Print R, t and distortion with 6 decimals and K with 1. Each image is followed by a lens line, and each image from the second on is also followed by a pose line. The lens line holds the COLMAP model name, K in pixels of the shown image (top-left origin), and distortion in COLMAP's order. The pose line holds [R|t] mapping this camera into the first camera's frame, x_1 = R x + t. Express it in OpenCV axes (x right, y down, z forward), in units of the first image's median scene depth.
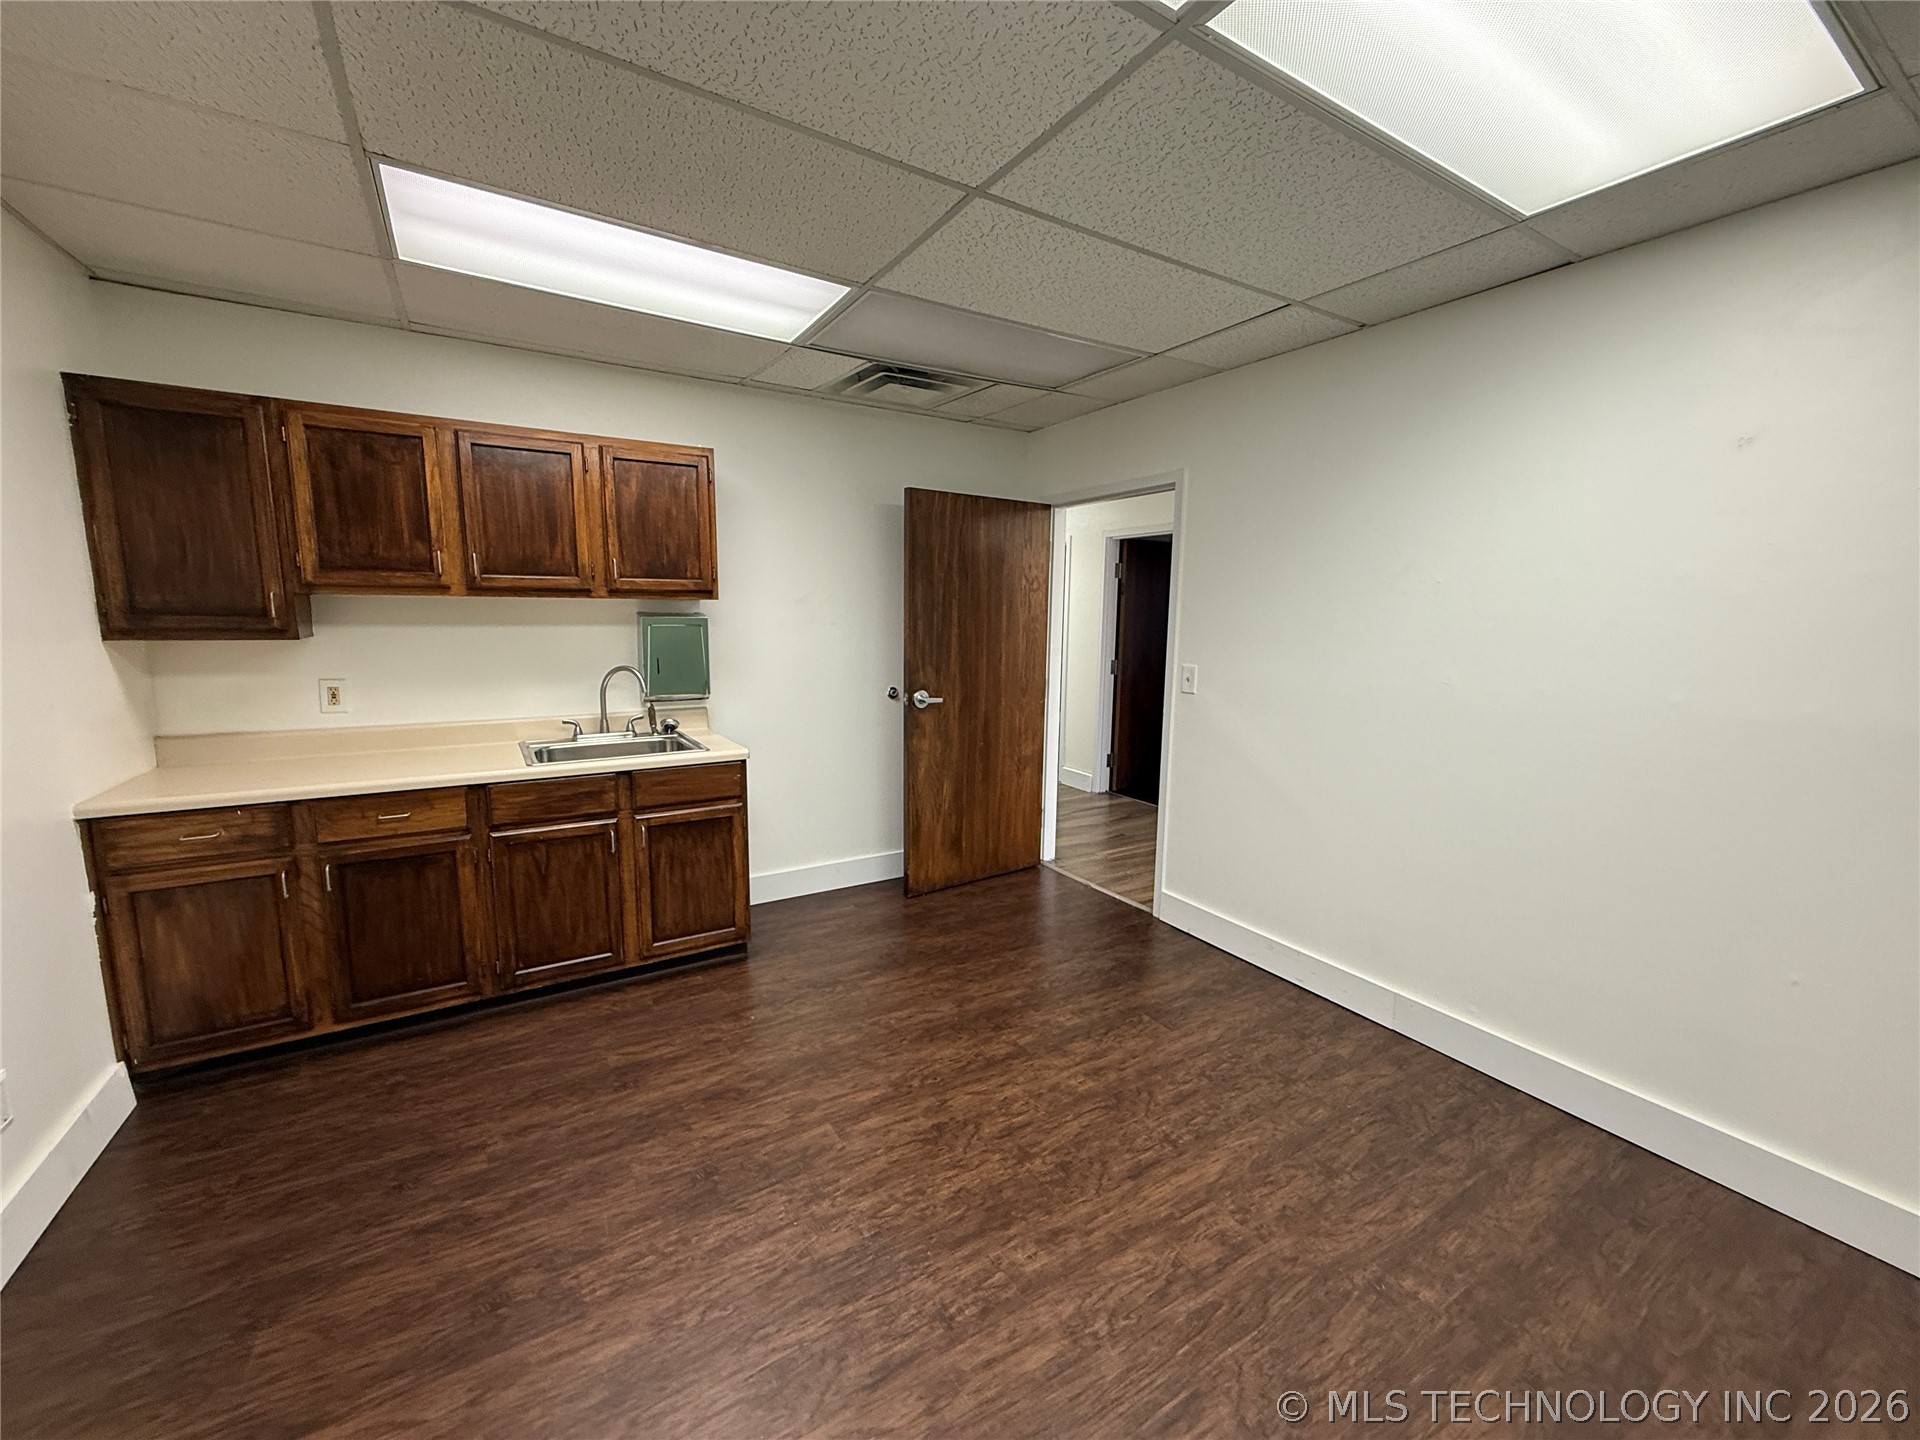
lens RADIAL K [[762.9, 0, 953.4], [0, 762.9, 724.4], [0, 0, 1]] dist [0.000121, -0.000062]
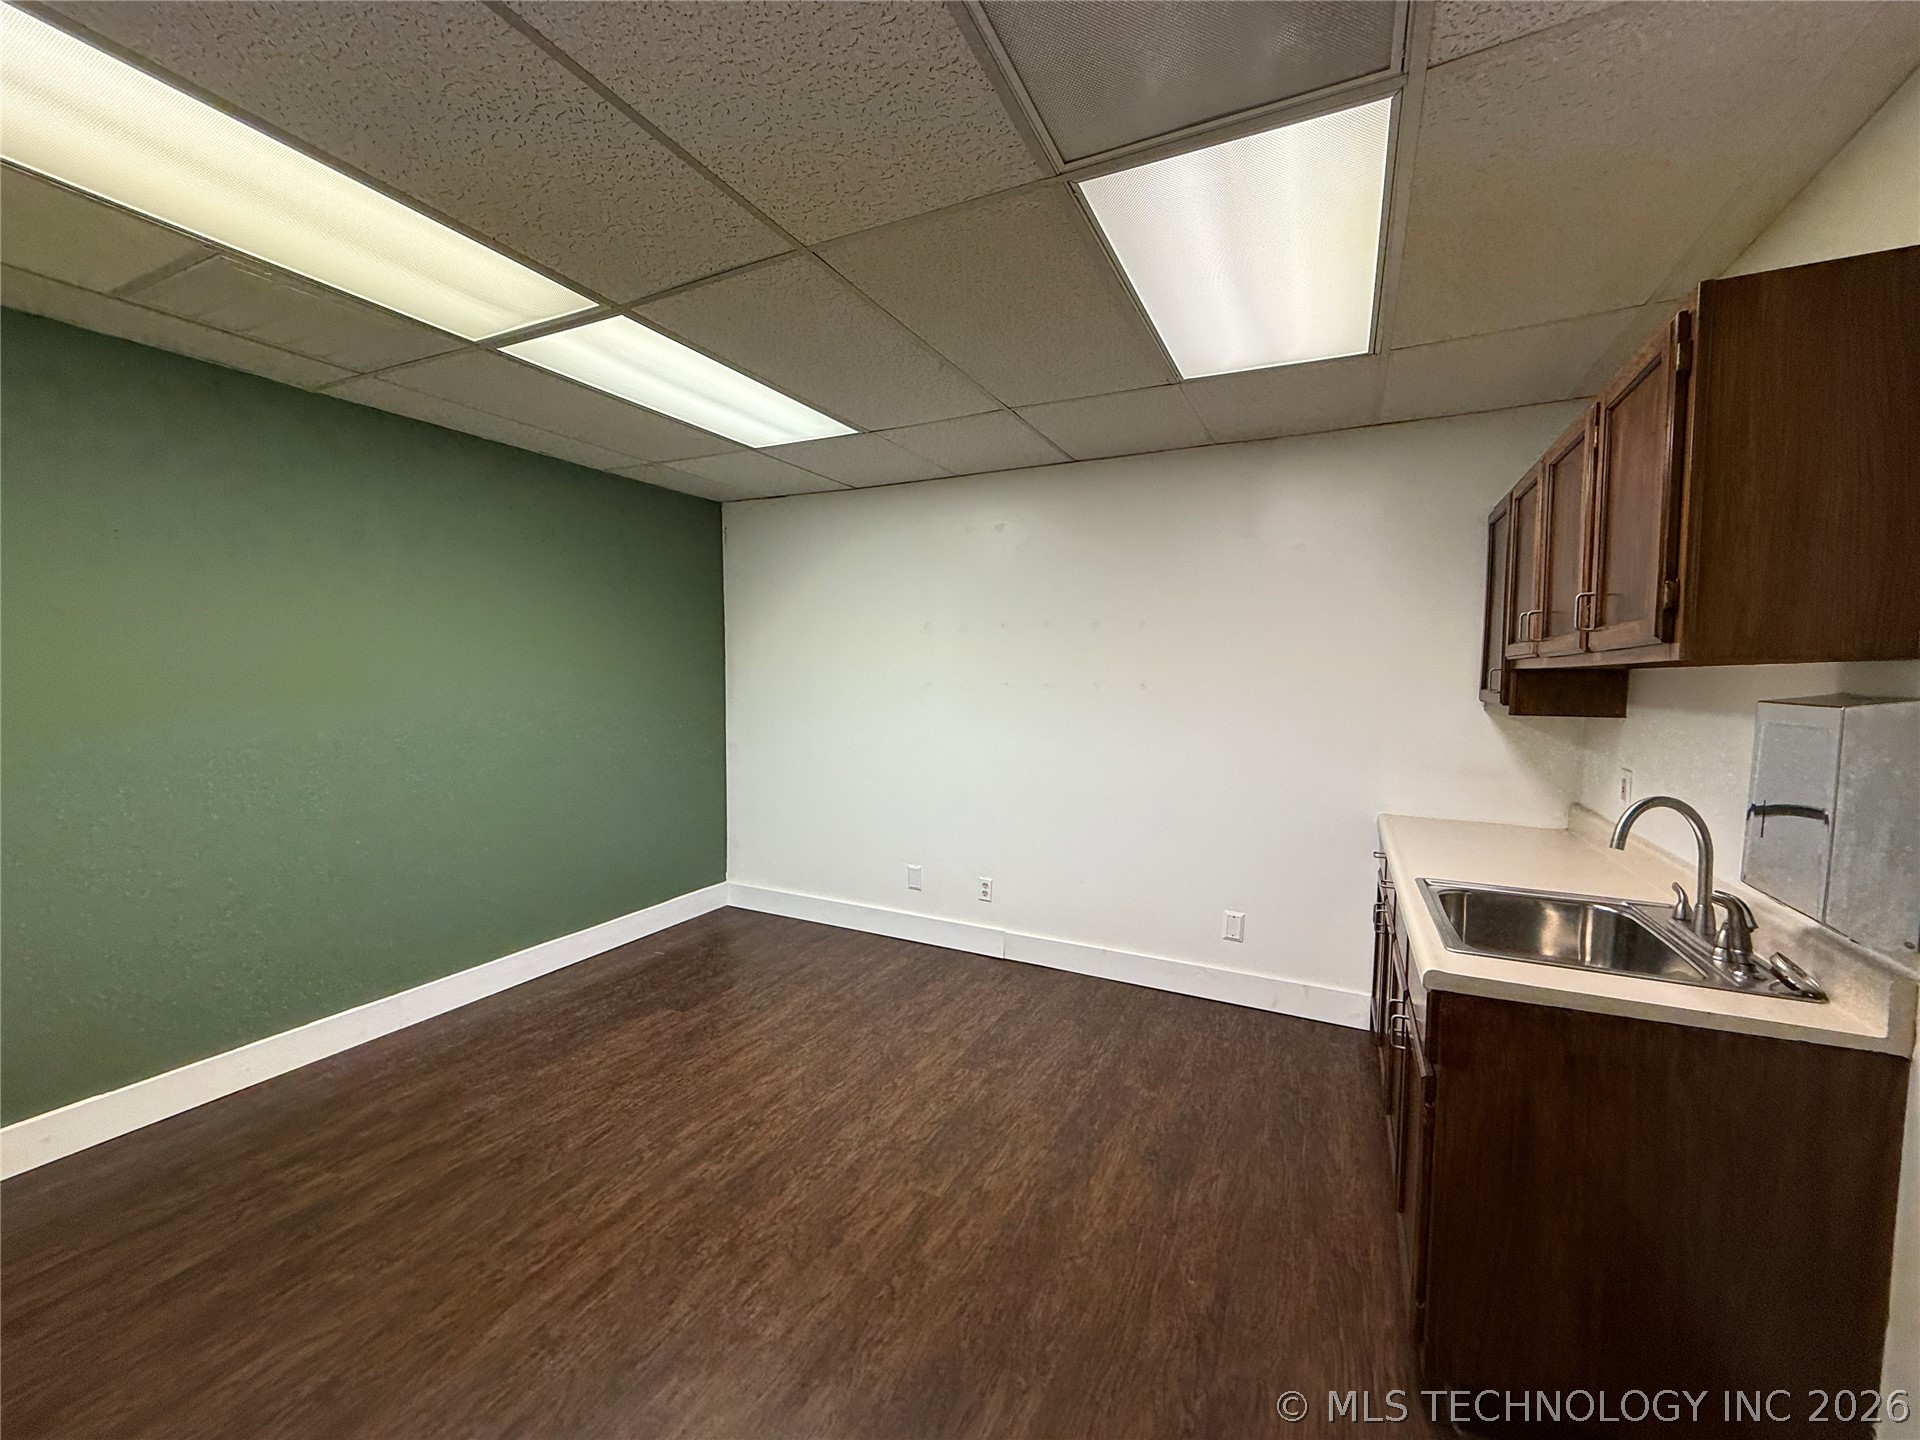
lens RADIAL K [[763.8, 0, 952.0], [0, 763.8, 725.1], [0, 0, 1]] dist [-0.001003, 0.000029]
pose [[-0.851028, 0.016015, -0.524876, 0.352457], [-0.096065, 0.977919, 0.185597, -0.268425], [0.516258, 0.208370, -0.830698, 1.825706]]
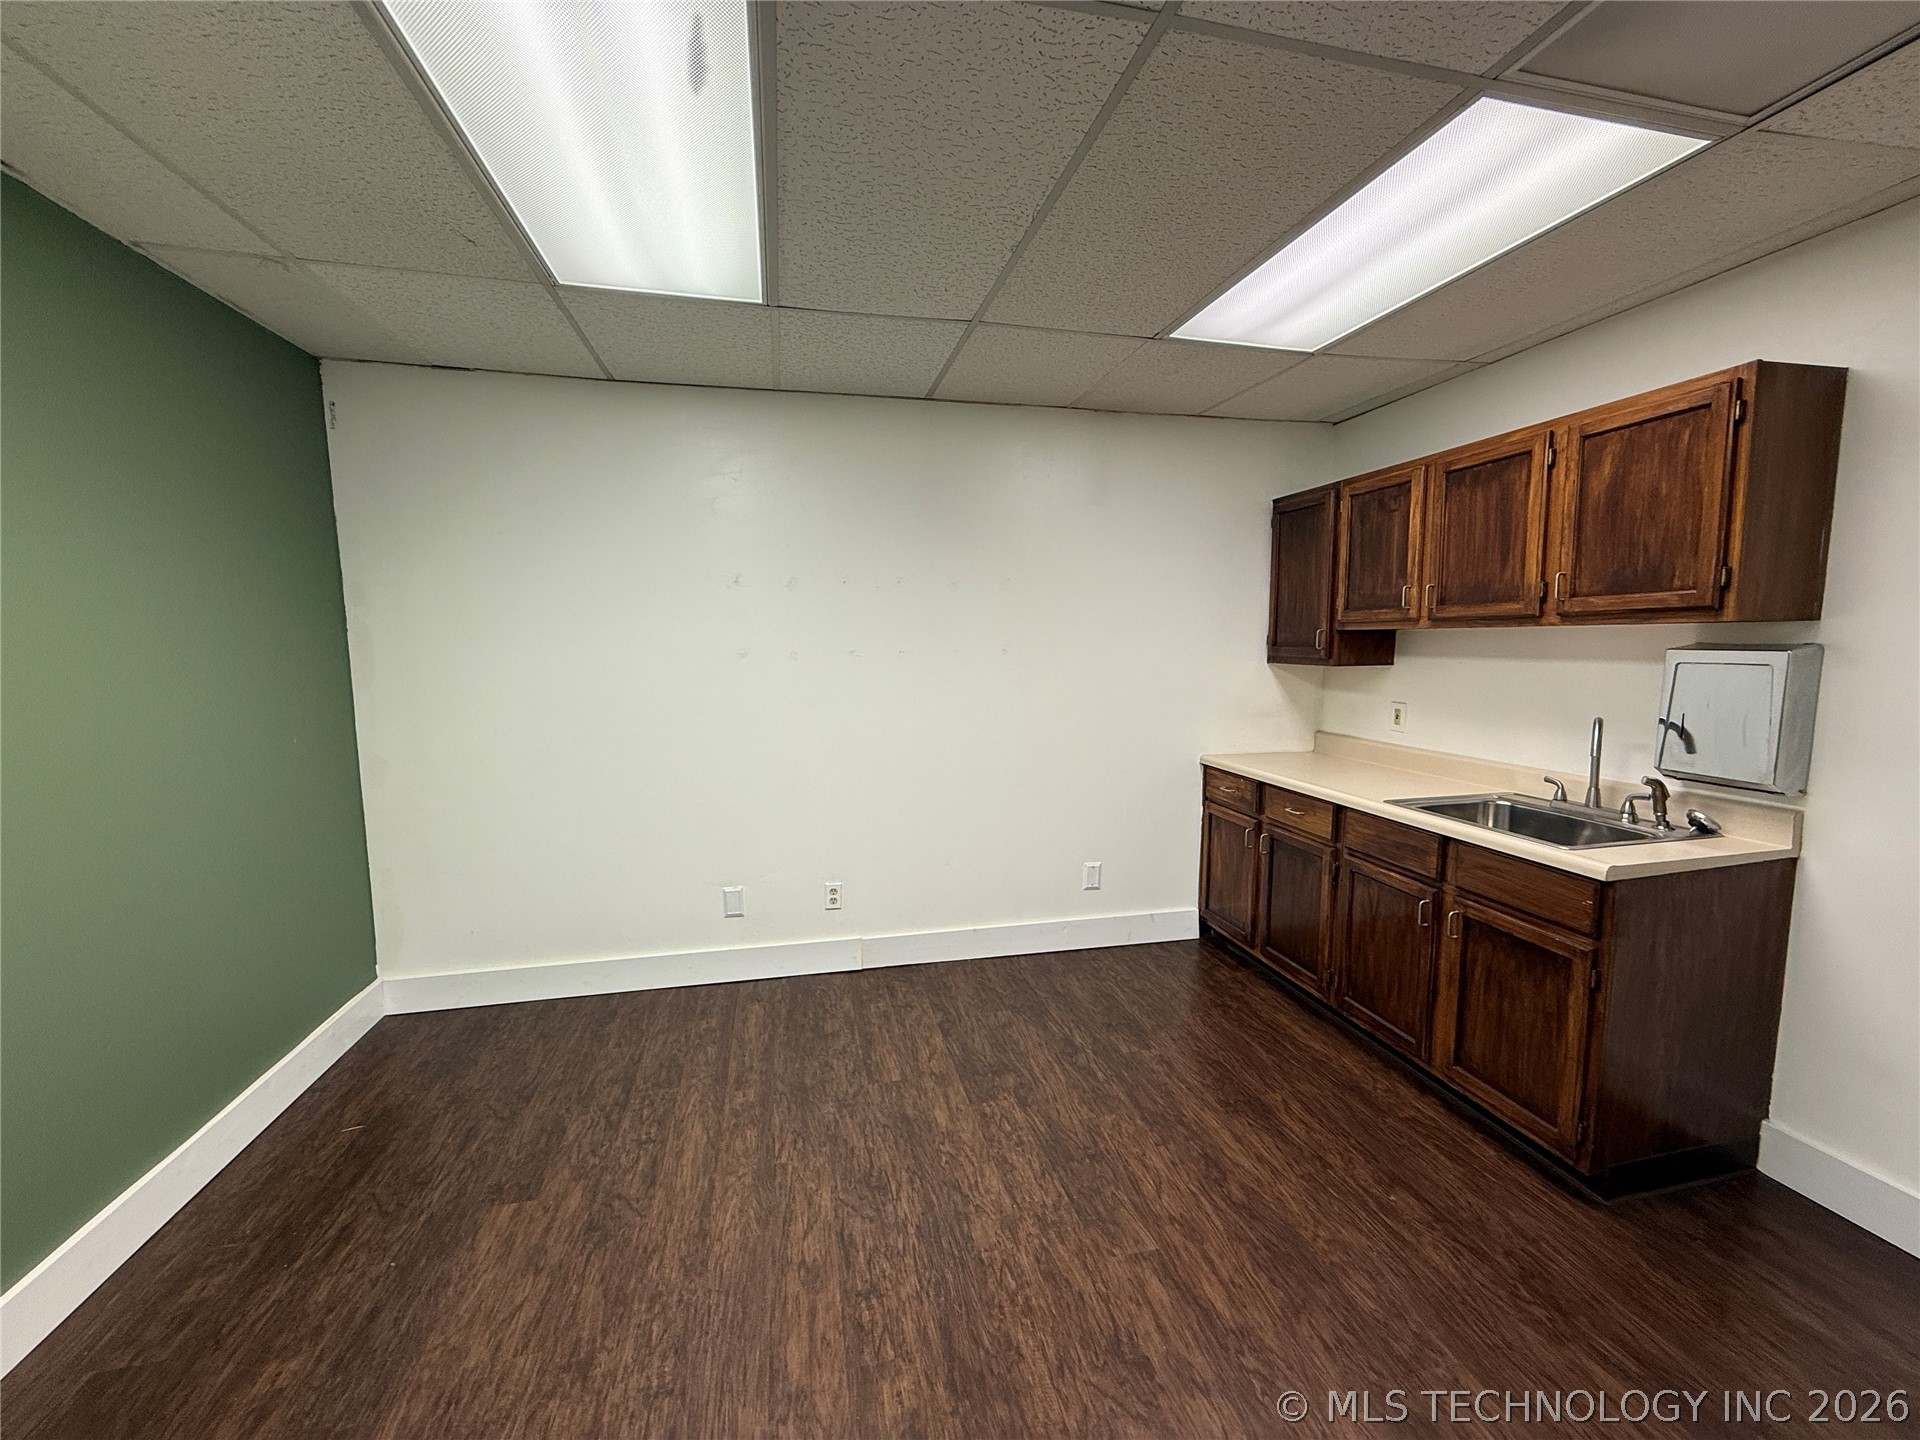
lens RADIAL K [[762.9, 0, 953.4], [0, 762.9, 724.4], [0, 0, 1]] dist [0.000121, -0.000062]
pose [[-0.325844, 0.094388, -0.940700, 0.697735], [-0.136610, 0.979861, 0.145636, -0.144410], [0.935502, 0.175964, -0.306387, 1.019652]]
